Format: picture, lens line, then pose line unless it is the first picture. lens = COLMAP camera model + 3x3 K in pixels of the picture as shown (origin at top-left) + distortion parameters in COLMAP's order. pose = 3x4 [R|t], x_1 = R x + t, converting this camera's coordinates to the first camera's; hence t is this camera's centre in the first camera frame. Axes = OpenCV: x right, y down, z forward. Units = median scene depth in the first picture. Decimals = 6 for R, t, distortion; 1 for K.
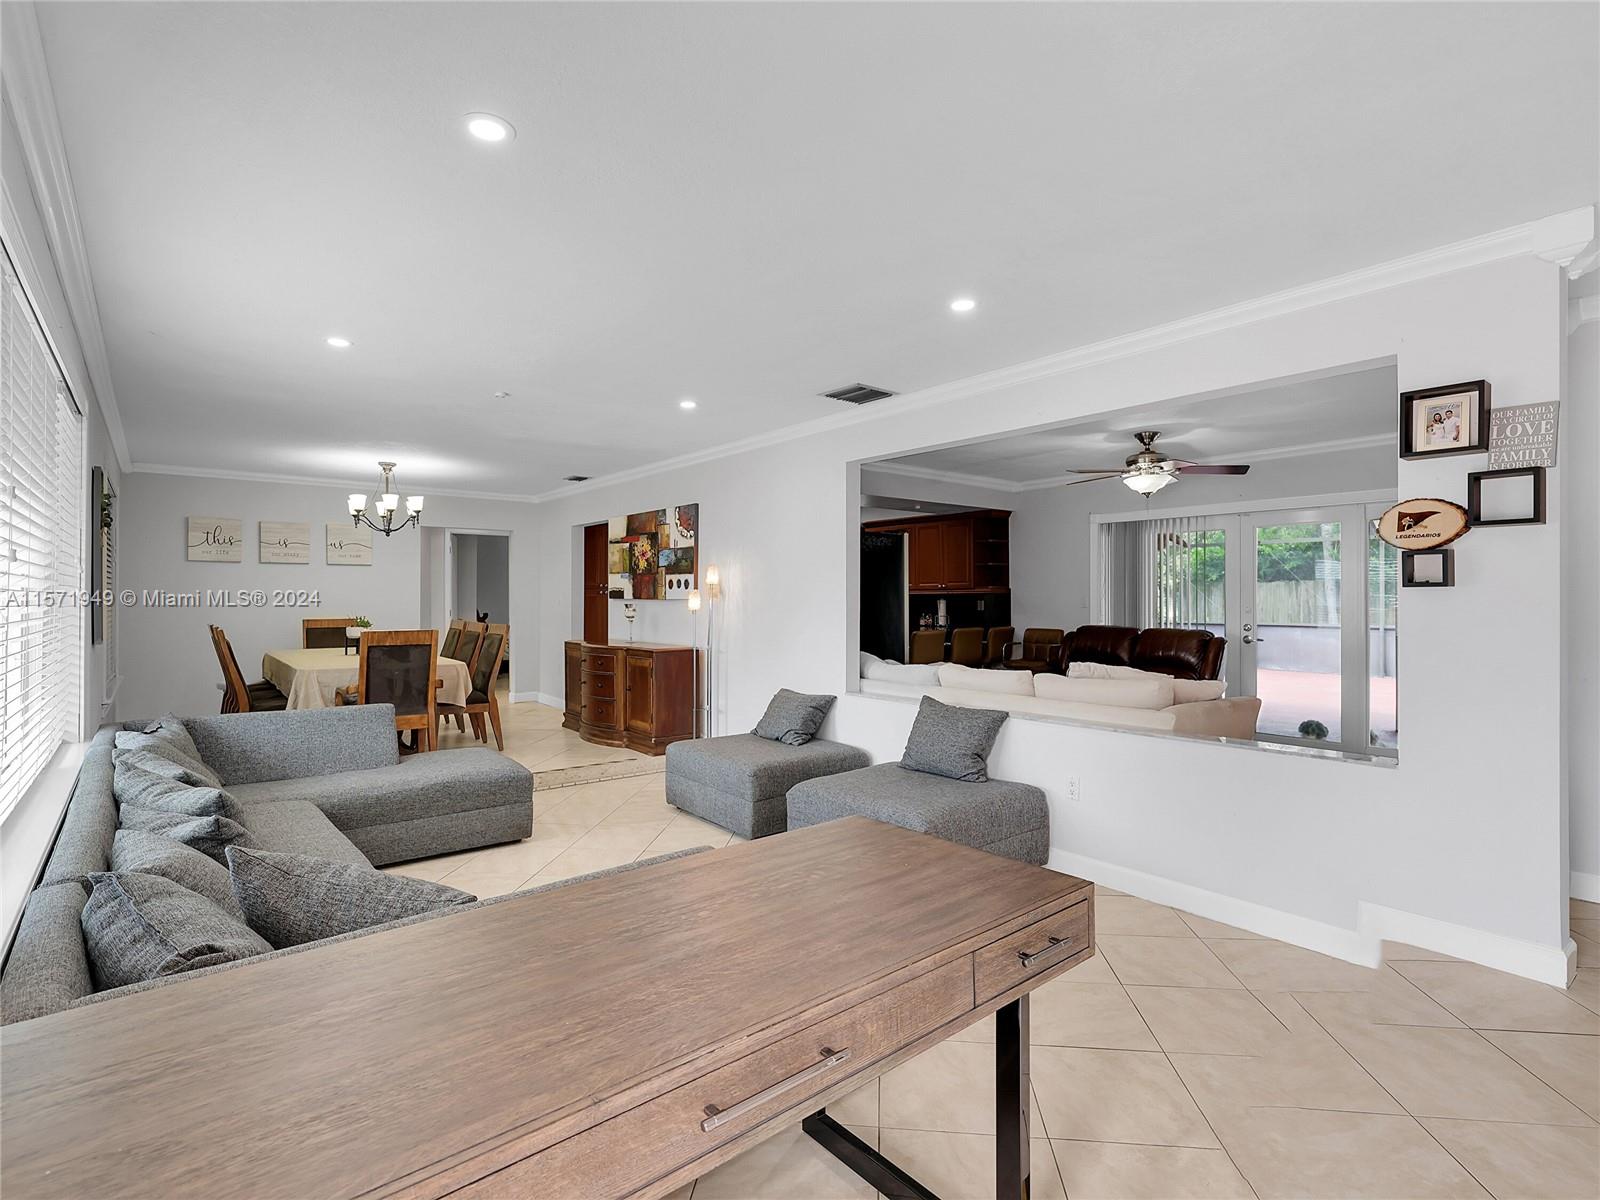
lens RADIAL K [[789.0, 0, 802.8], [0, 789.0, 594.2], [0, 0, 1]] dist [0.000733, 0.000448]
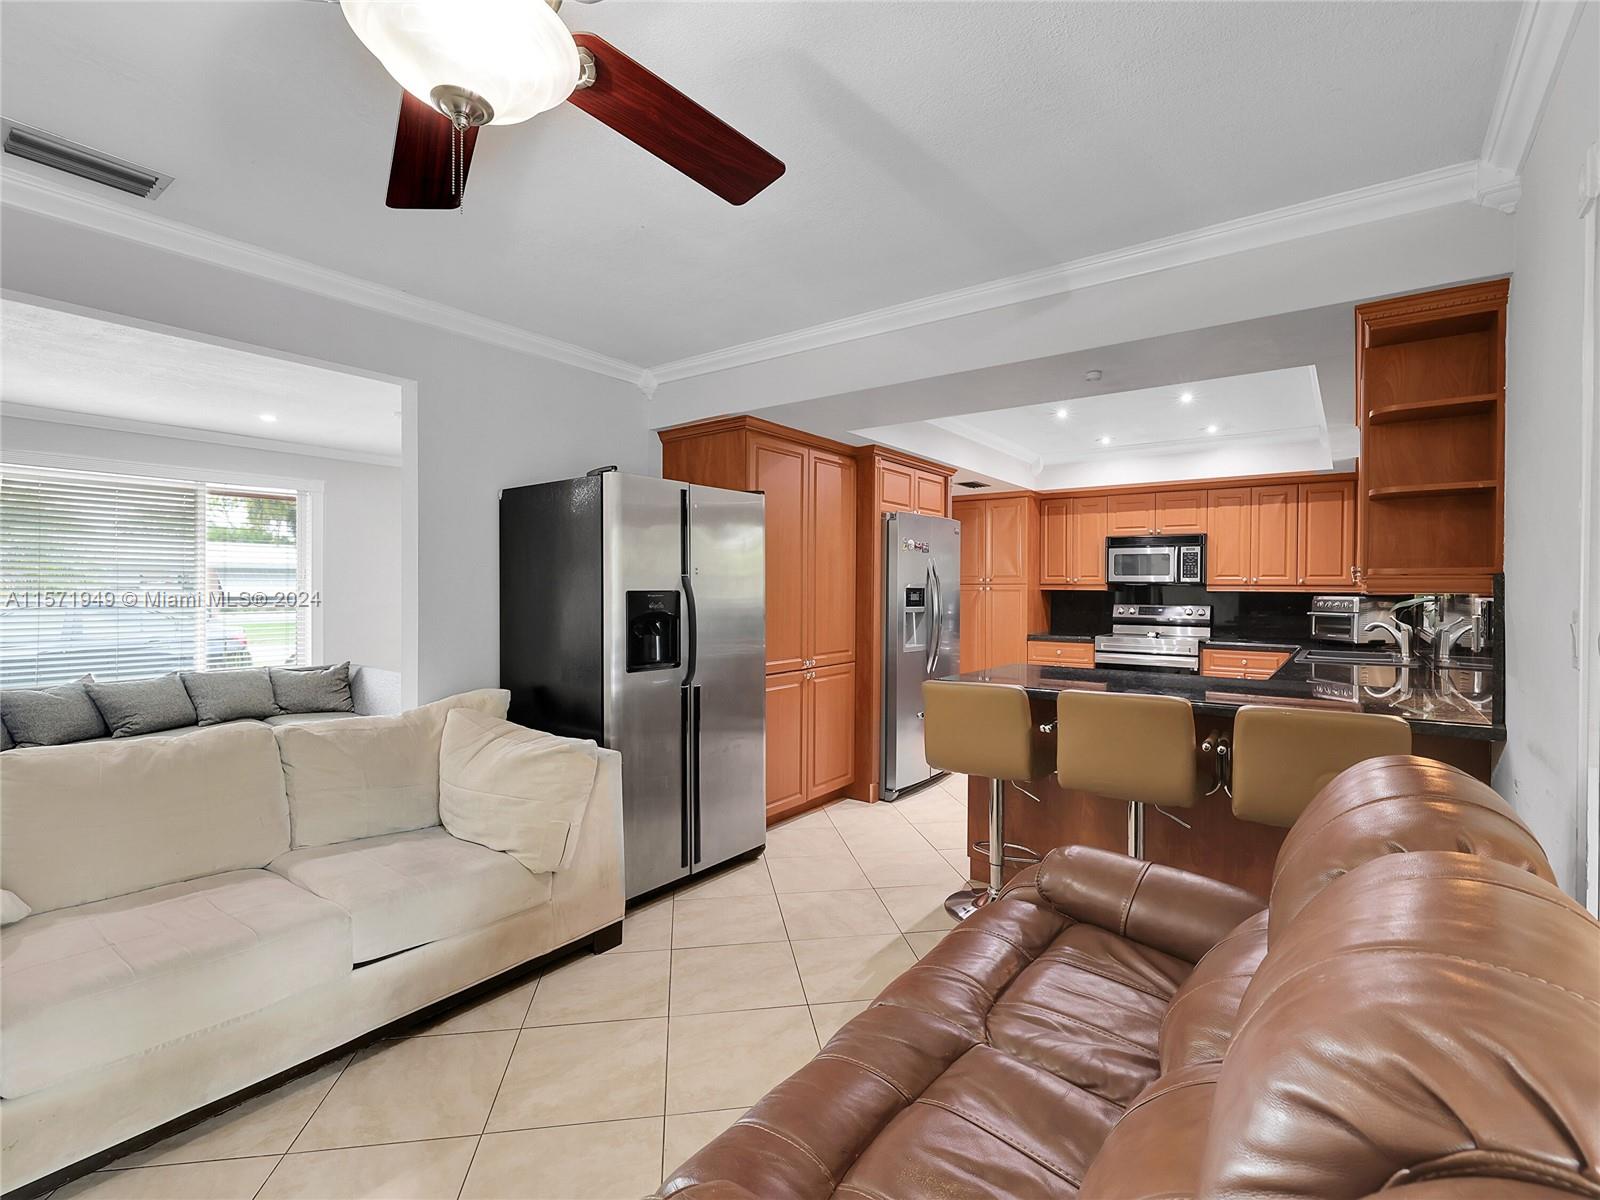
lens RADIAL K [[749.5, 0, 802.3], [0, 749.5, 595.1], [0, 0, 1]] dist [0.000315, 0.000320]
pose [[0.249560, 0.008856, -0.968319, 0.539429], [-0.001211, 0.999960, 0.008833, -0.002950], [0.968359, -0.001031, 0.249560, 0.862600]]
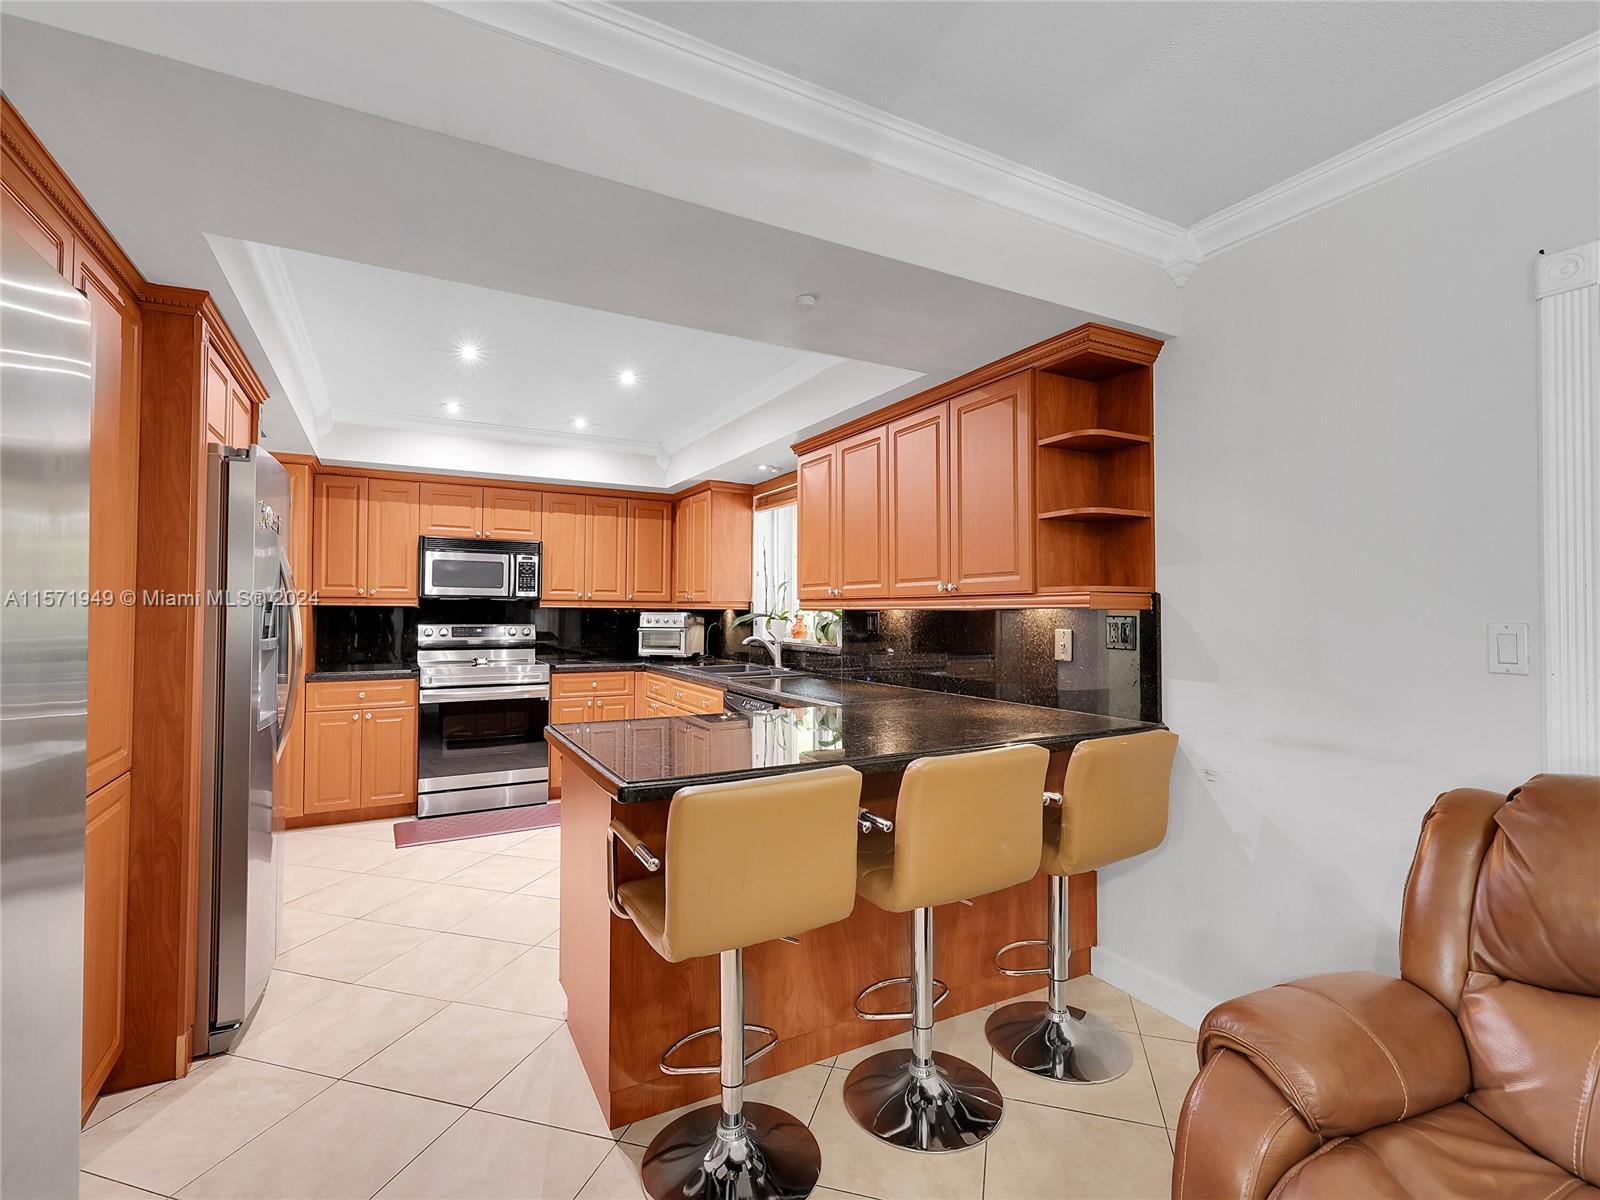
lens RADIAL K [[749.5, 0, 802.3], [0, 749.5, 595.1], [0, 0, 1]] dist [0.000315, 0.000320]
pose [[0.983269, 0.000301, -0.182157, 0.218288], [-0.003242, 0.999869, -0.015847, -0.001775], [0.182128, 0.016172, 0.983142, 0.834820]]
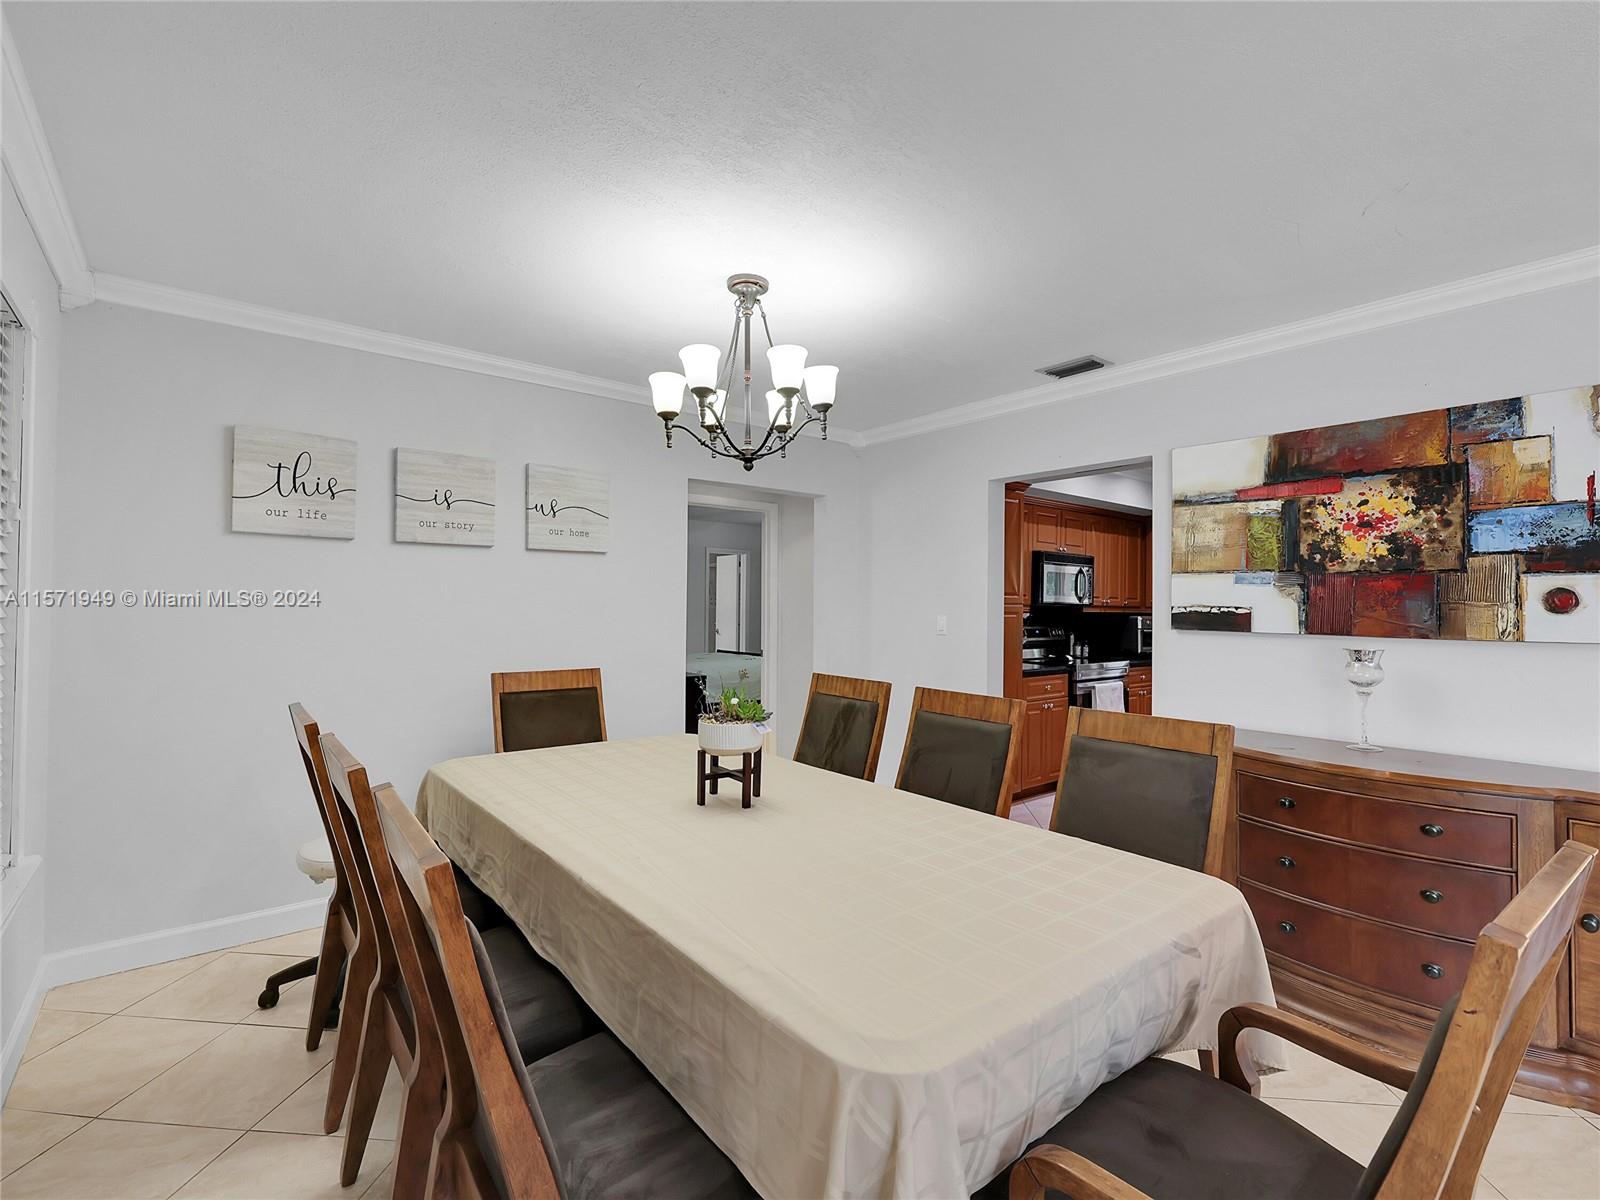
lens RADIAL K [[749.5, 0, 802.3], [0, 749.5, 595.1], [0, 0, 1]] dist [0.000315, 0.000320]
pose [[0.999968, 0.008046, 0.000126, -0.508354], [-0.008044, 0.999913, -0.010441, -0.008616], [-0.000210, 0.010440, 0.999945, 0.644325]]
